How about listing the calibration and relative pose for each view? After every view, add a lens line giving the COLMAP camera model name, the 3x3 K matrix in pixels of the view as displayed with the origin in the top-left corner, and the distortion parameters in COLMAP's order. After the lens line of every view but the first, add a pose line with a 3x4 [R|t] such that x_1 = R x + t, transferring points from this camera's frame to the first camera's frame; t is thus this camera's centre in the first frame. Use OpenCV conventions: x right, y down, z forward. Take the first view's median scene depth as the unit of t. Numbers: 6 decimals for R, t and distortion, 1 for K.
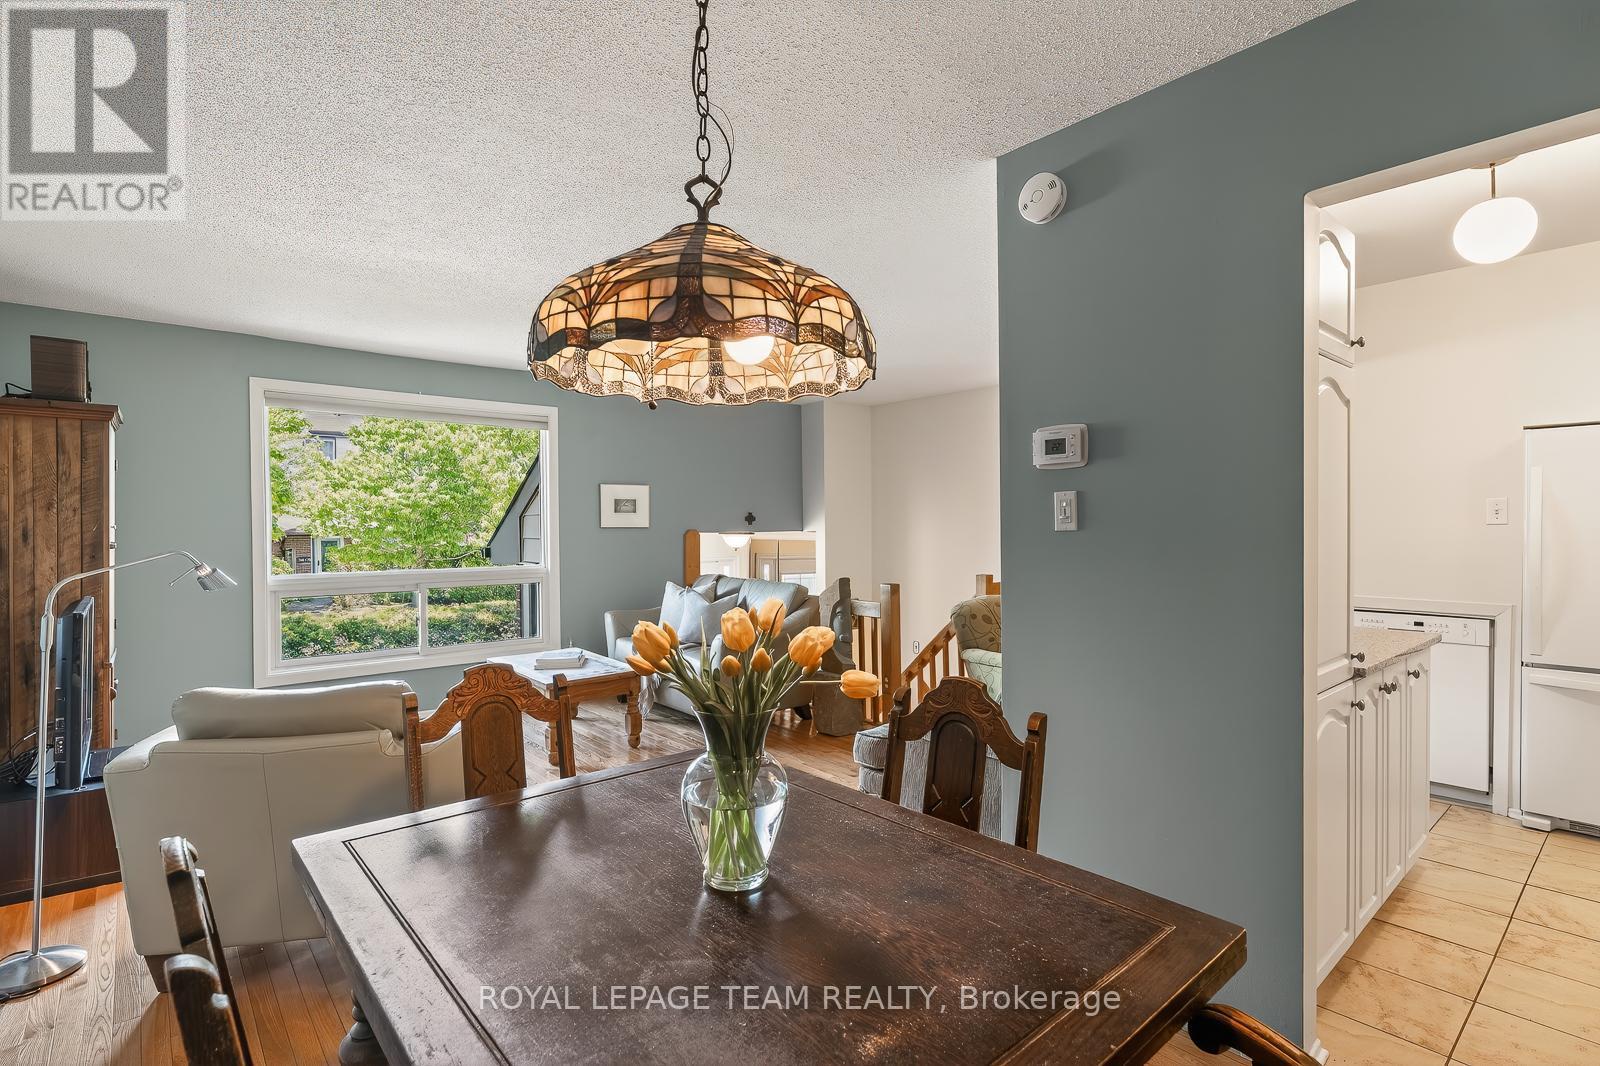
lens RADIAL K [[787.1, 0, 801.9], [0, 787.1, 540.2], [0, 0, 1]] dist [0.004141, 0.000516]
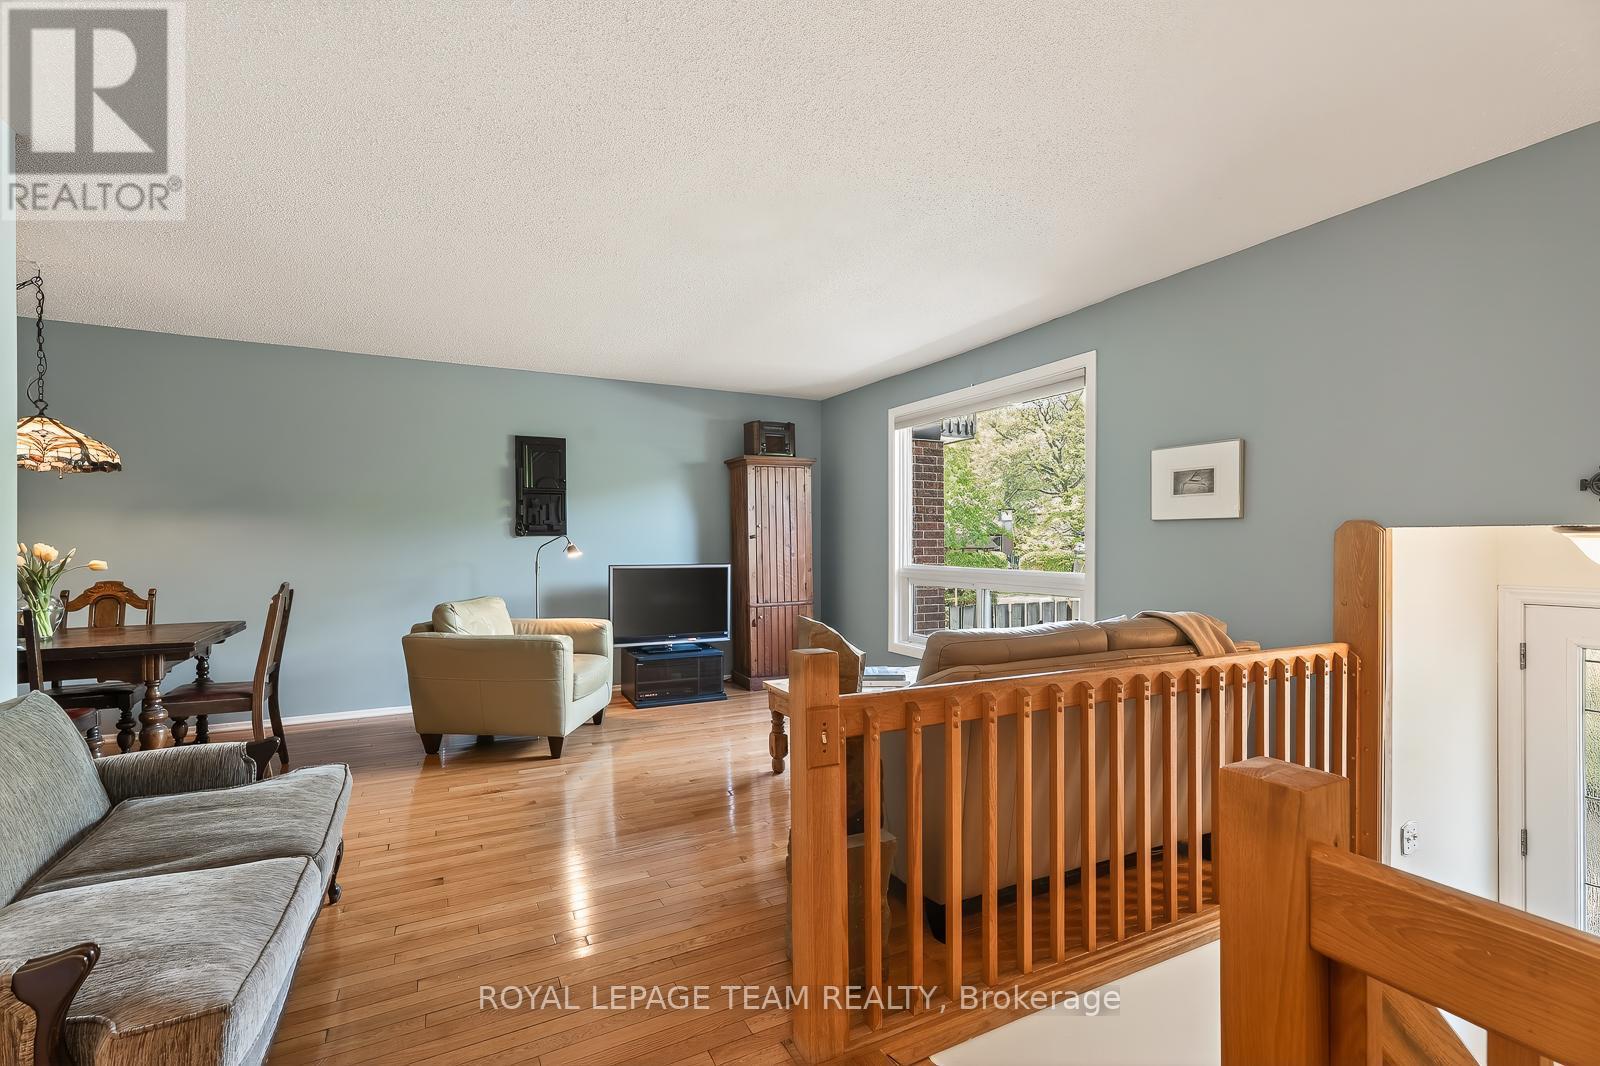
lens RADIAL K [[703.4, 0, 796.3], [0, 703.4, 539.0], [0, 0, 1]] dist [0.022539, 0.000150]
pose [[-0.240207, 0.005452, -0.970706, 0.342791], [-0.013499, 0.999869, 0.008956, -0.002902], [0.970628, 0.015255, -0.240102, 0.852131]]
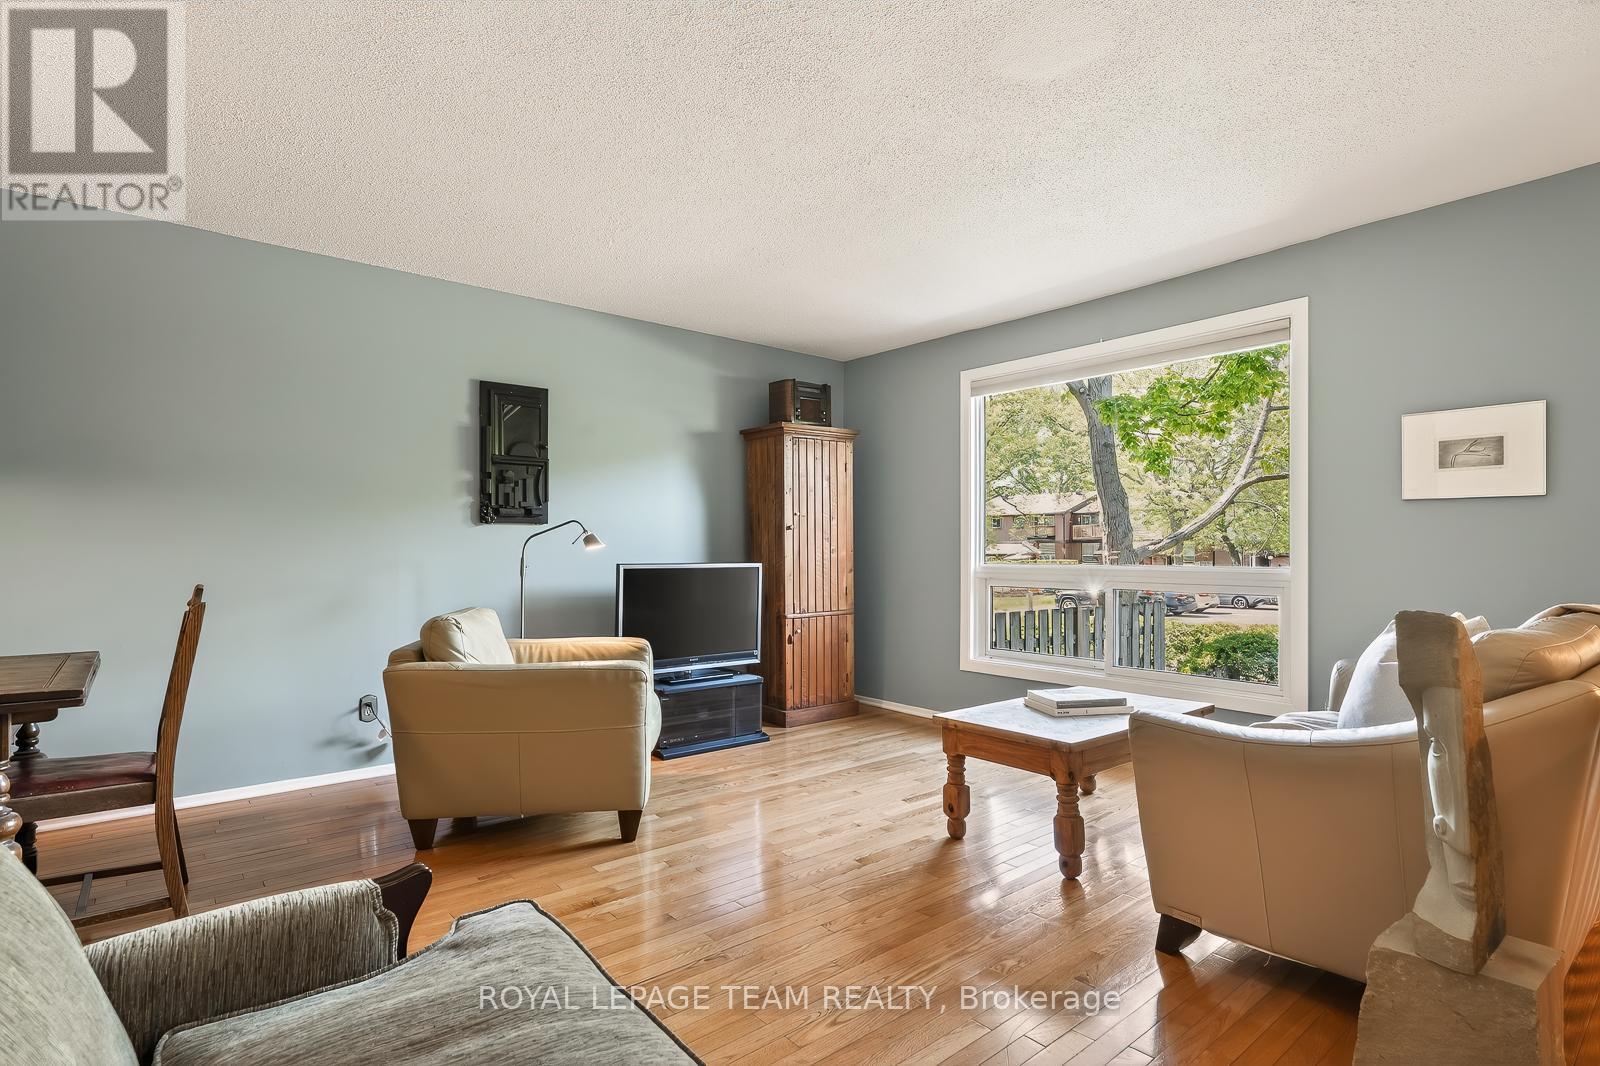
lens RADIAL K [[787.1, 0, 801.9], [0, 787.1, 540.2], [0, 0, 1]] dist [0.004141, 0.000516]
pose [[-0.020336, -0.003406, -0.999787, 0.262210], [-0.015877, 0.999869, -0.003083, 0.017470], [0.999667, 0.015811, -0.020388, 0.612123]]
